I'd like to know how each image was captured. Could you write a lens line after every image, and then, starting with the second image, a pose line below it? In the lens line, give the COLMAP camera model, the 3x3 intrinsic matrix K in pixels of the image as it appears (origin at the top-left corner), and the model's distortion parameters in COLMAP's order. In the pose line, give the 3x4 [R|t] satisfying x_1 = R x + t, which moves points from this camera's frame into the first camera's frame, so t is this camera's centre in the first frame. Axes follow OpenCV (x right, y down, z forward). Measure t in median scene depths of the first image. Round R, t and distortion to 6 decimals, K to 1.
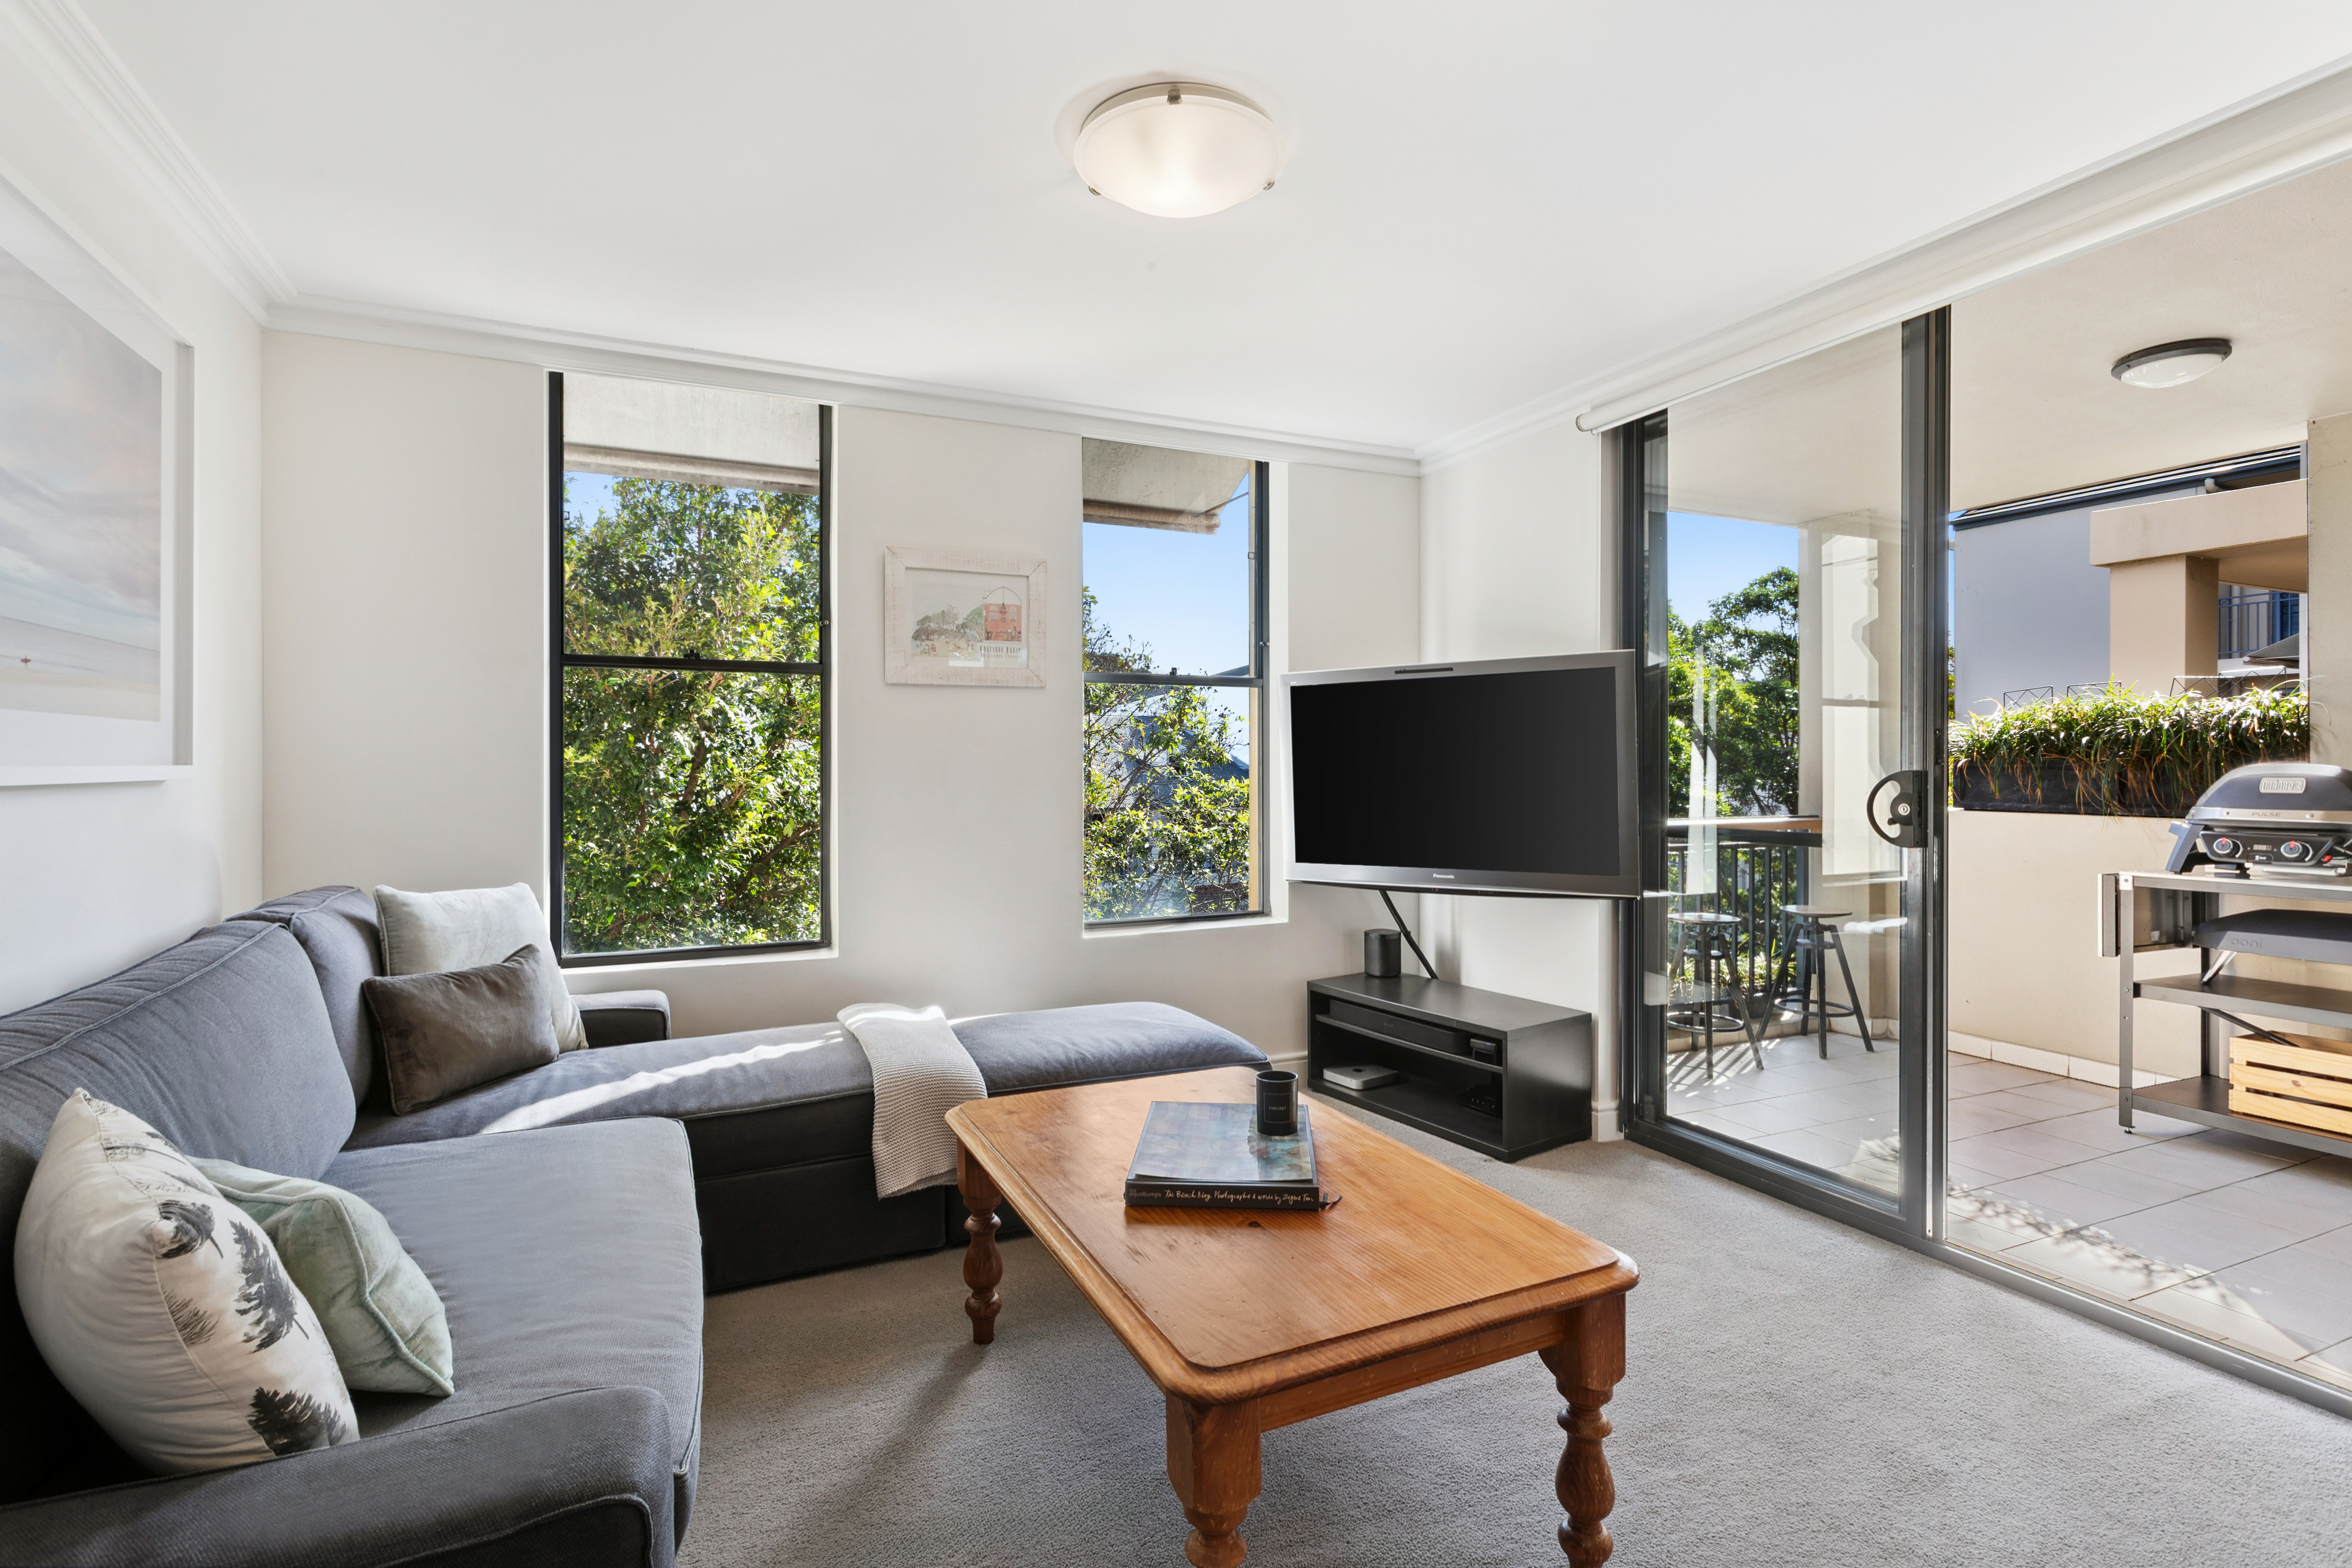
lens RADIAL K [[1108.9, 0, 1164.6], [0, 1108.9, 780.1], [0, 0, 1]] dist [0.003354, -0.000494]
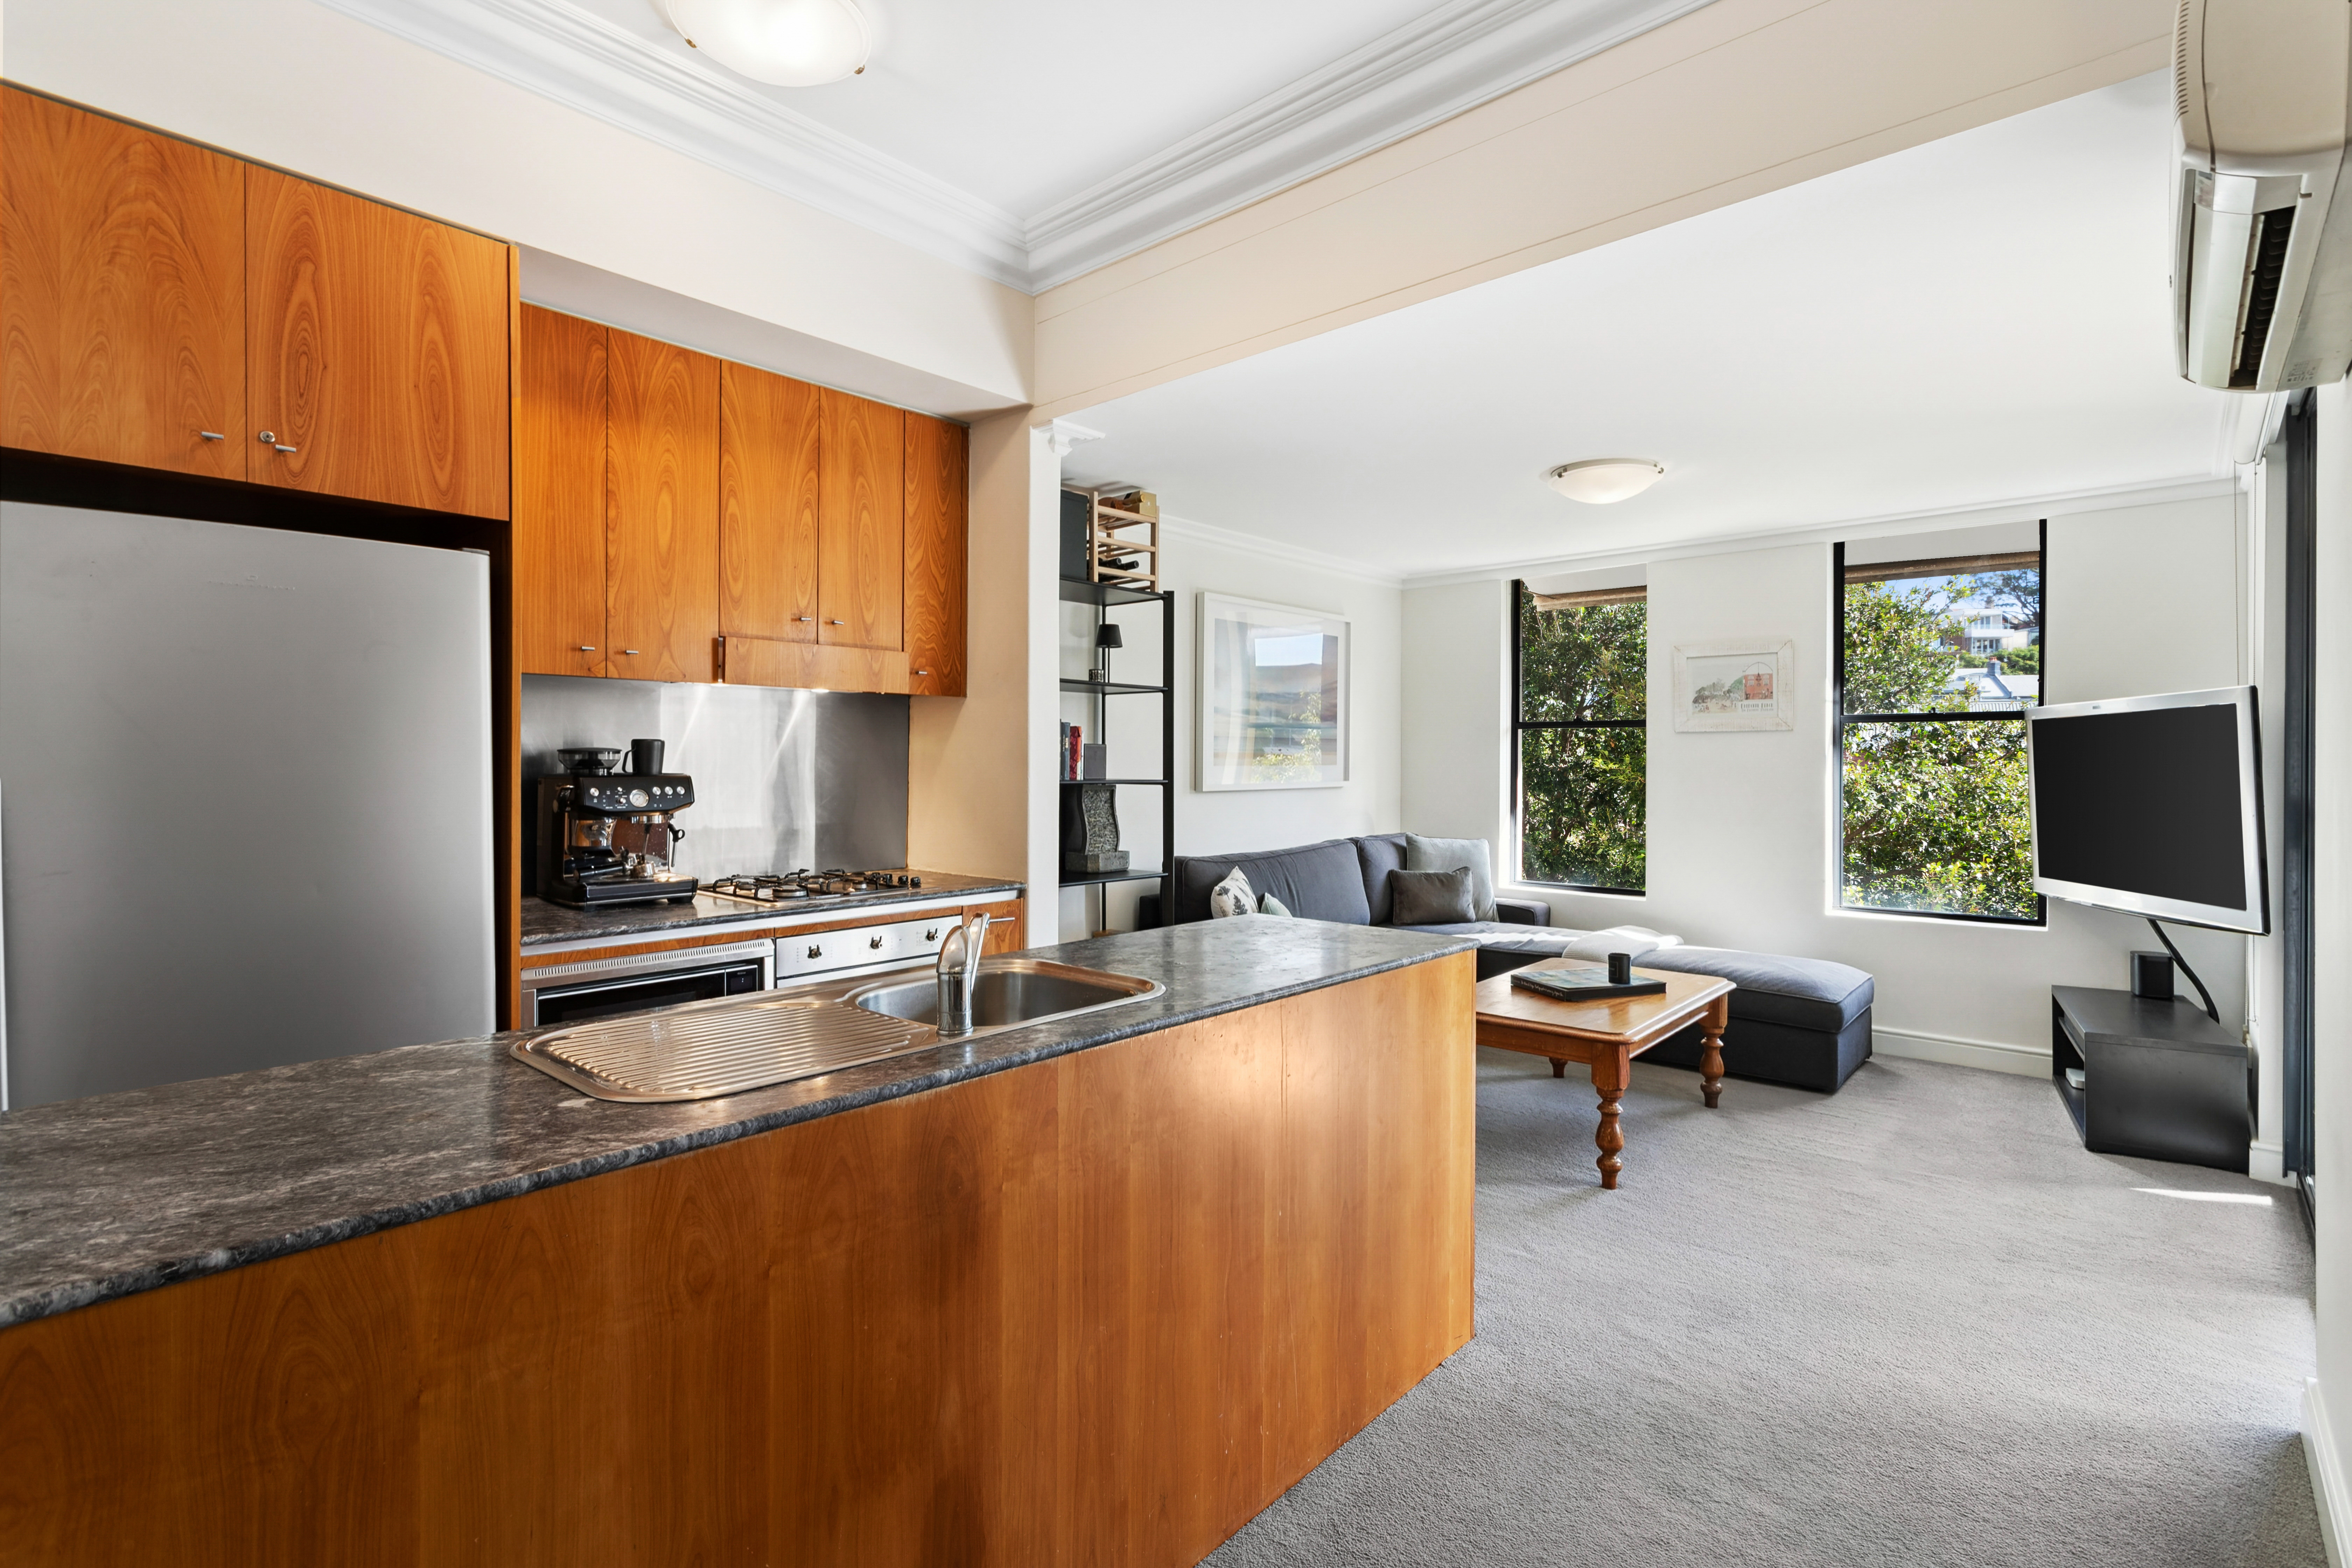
lens RADIAL K [[1108.9, 0, 1186.5], [0, 1108.9, 771.6], [0, 0, 1]] dist [0.003354, -0.000494]
pose [[0.420272, 0.022563, -0.907117, 0.889543], [-0.005638, 0.999736, 0.022255, -0.060683], [0.907381, -0.004238, 0.420289, -0.303764]]
